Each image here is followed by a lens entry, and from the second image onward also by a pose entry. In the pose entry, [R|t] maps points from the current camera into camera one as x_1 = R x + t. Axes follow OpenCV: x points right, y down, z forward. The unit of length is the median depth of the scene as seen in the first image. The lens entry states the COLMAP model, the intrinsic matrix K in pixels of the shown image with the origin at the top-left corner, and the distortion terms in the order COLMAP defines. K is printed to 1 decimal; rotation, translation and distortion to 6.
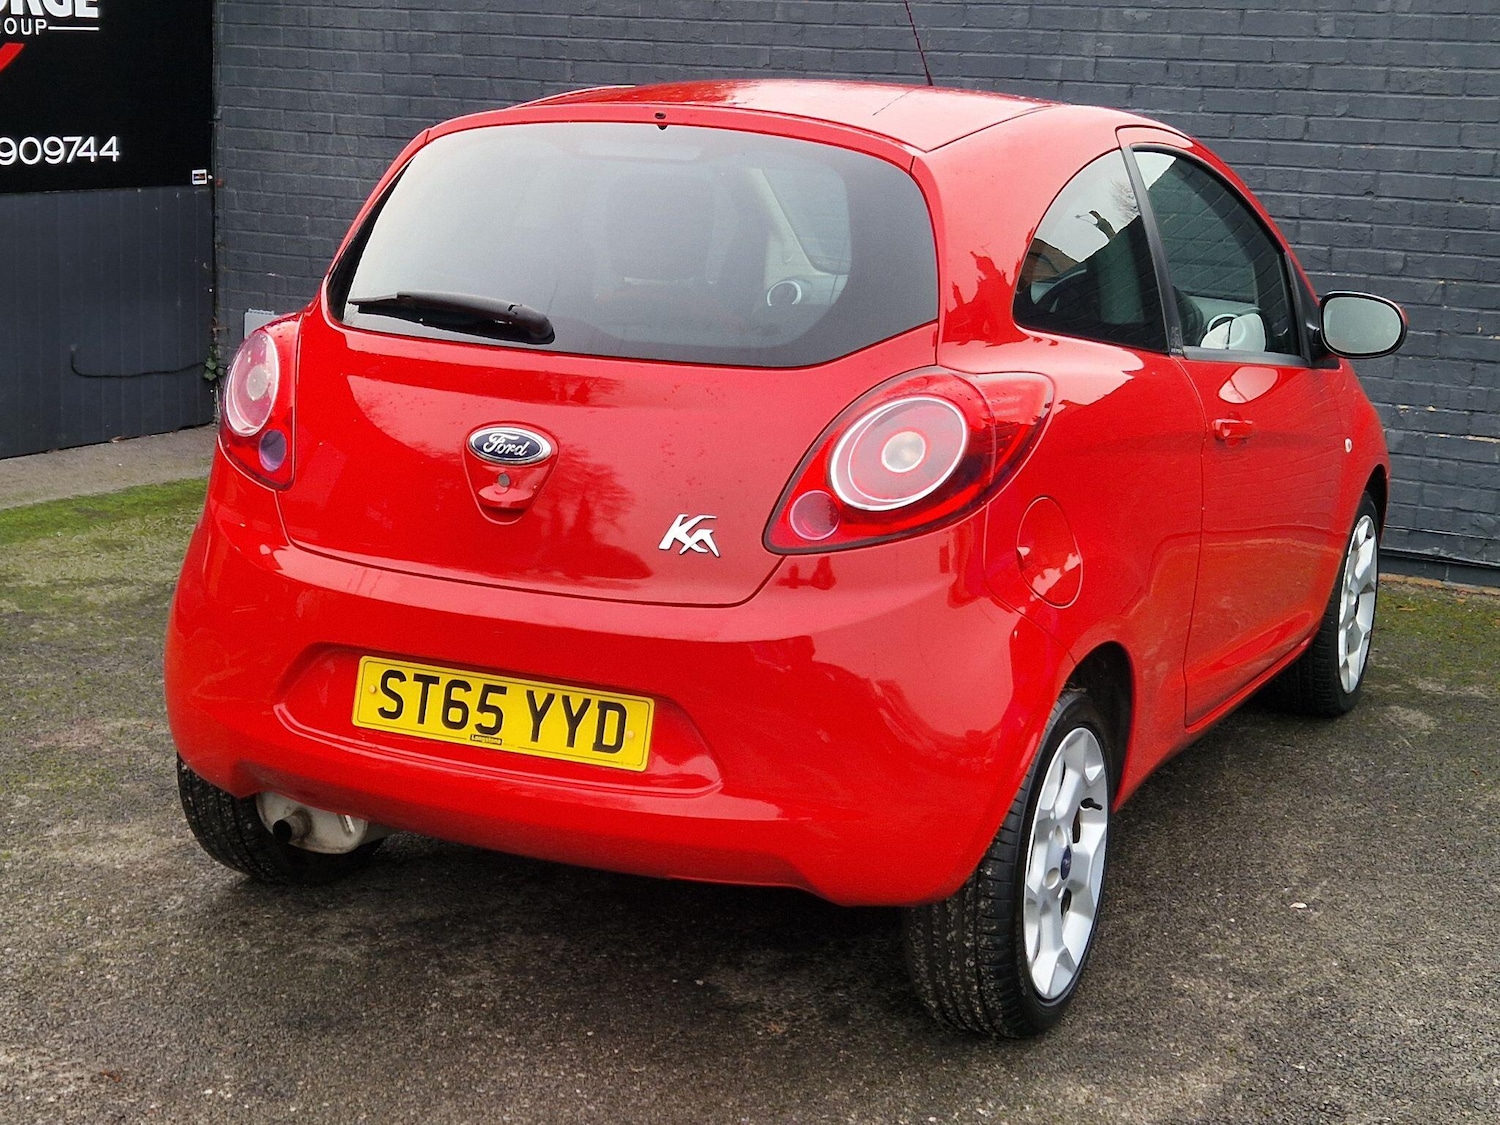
lens RADIAL K [[2478.0, 0, 742.3], [0, 2478.0, 557.3], [0, 0, 1]] dist [0.086295, 0.000000]
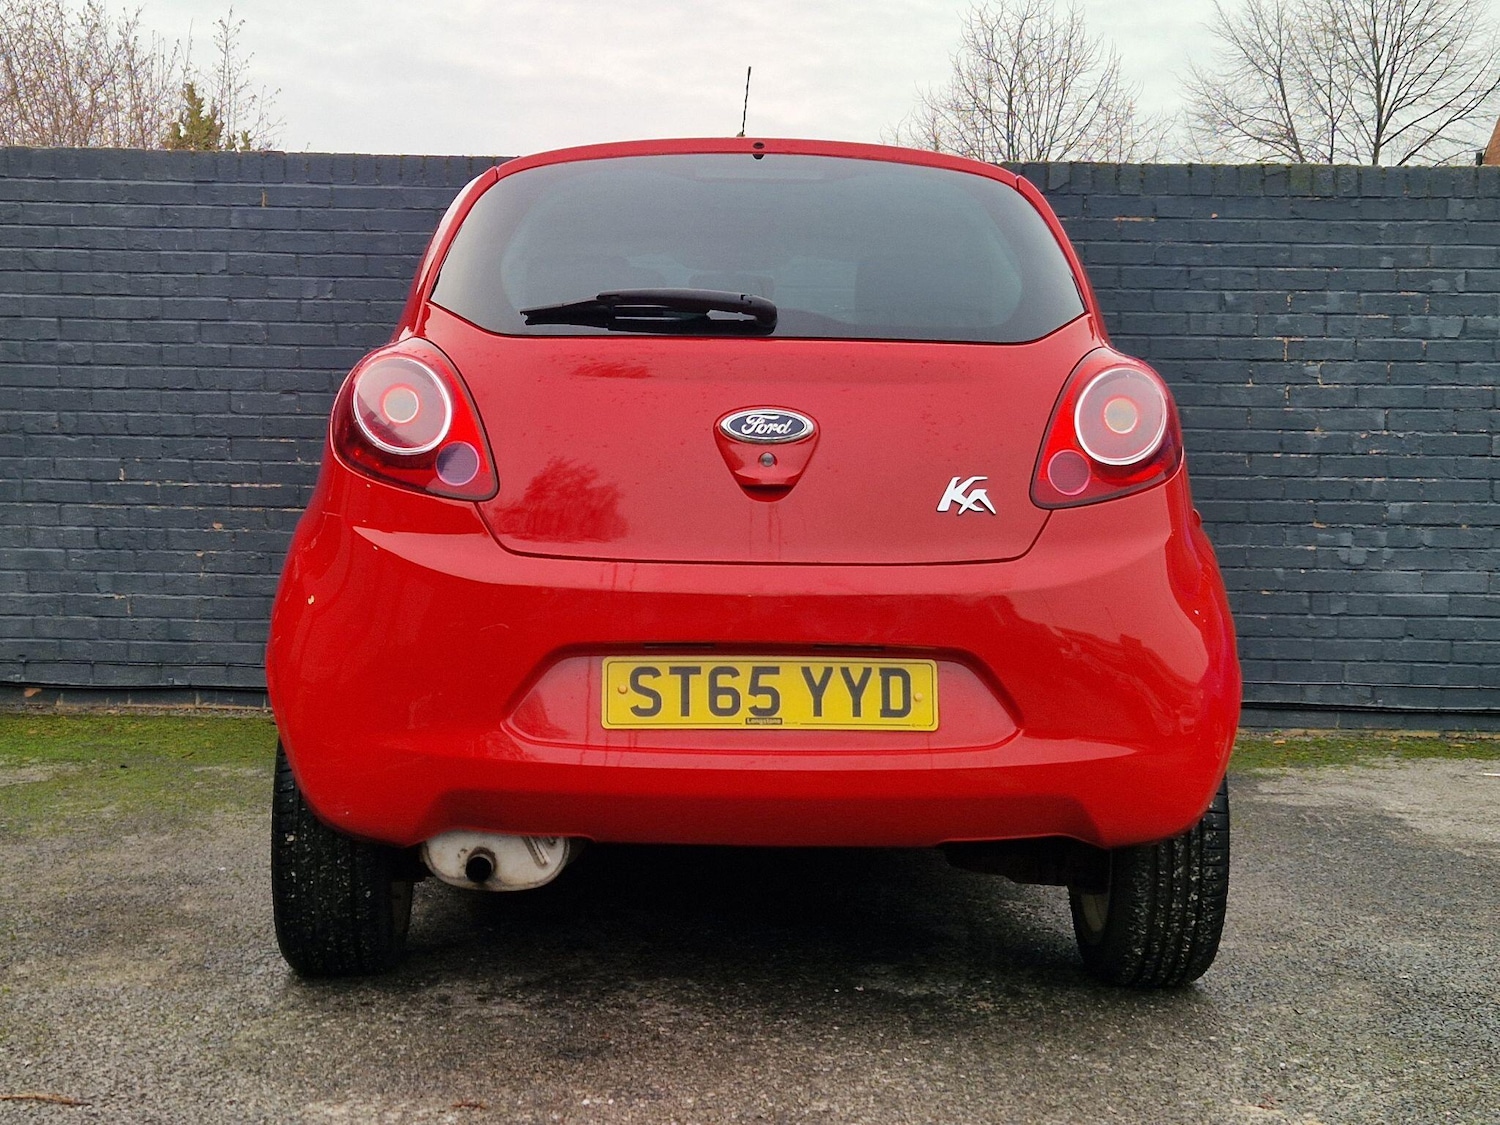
lens RADIAL K [[2478.0, 0, 731.7], [0, 2478.0, 543.6], [0, 0, 1]] dist [0.086295, 0.000000]
pose [[0.891959, -0.037109, 0.450592, -0.548797], [0.107957, 0.985278, -0.132561, 0.131076], [-0.439039, 0.166883, 0.882833, 0.115560]]
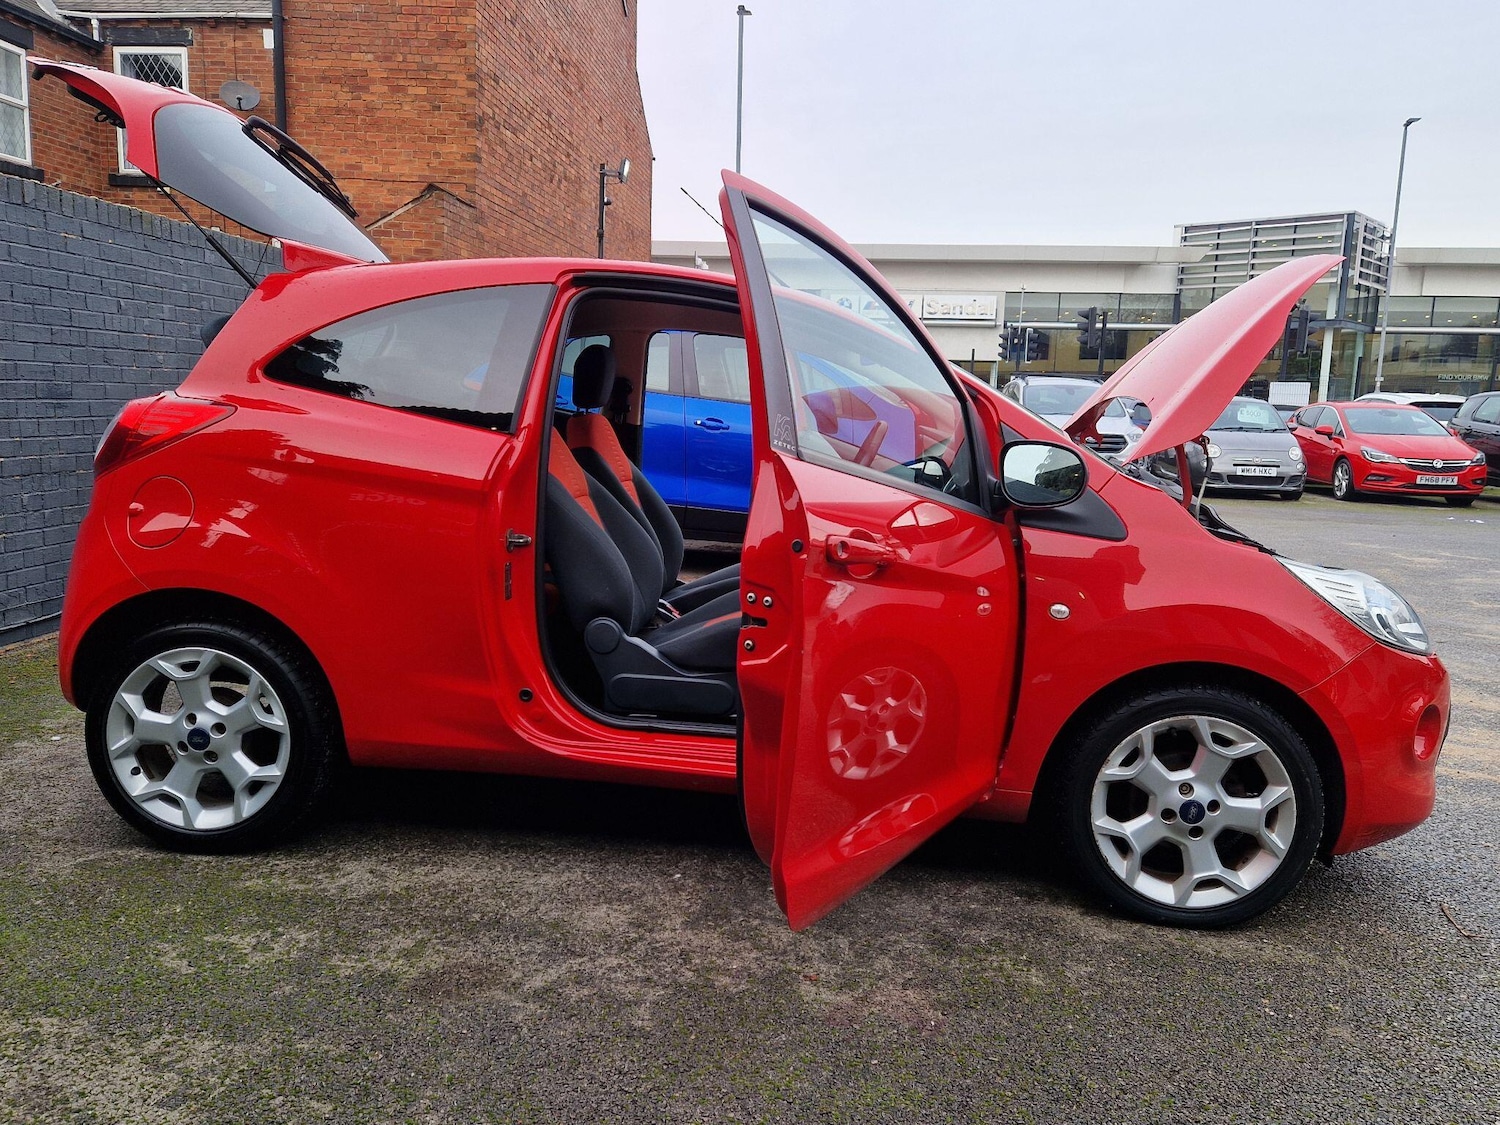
lens RADIAL K [[1193.1, 0, 769.2], [0, 1193.1, 543.5], [0, 0, 1]] dist [0.053163, -0.005639]
pose [[-0.391916, -0.163518, 0.905353, -0.842493], [0.136124, 0.962940, 0.232845, -0.259202], [-0.909875, 0.214496, -0.355133, 1.609425]]
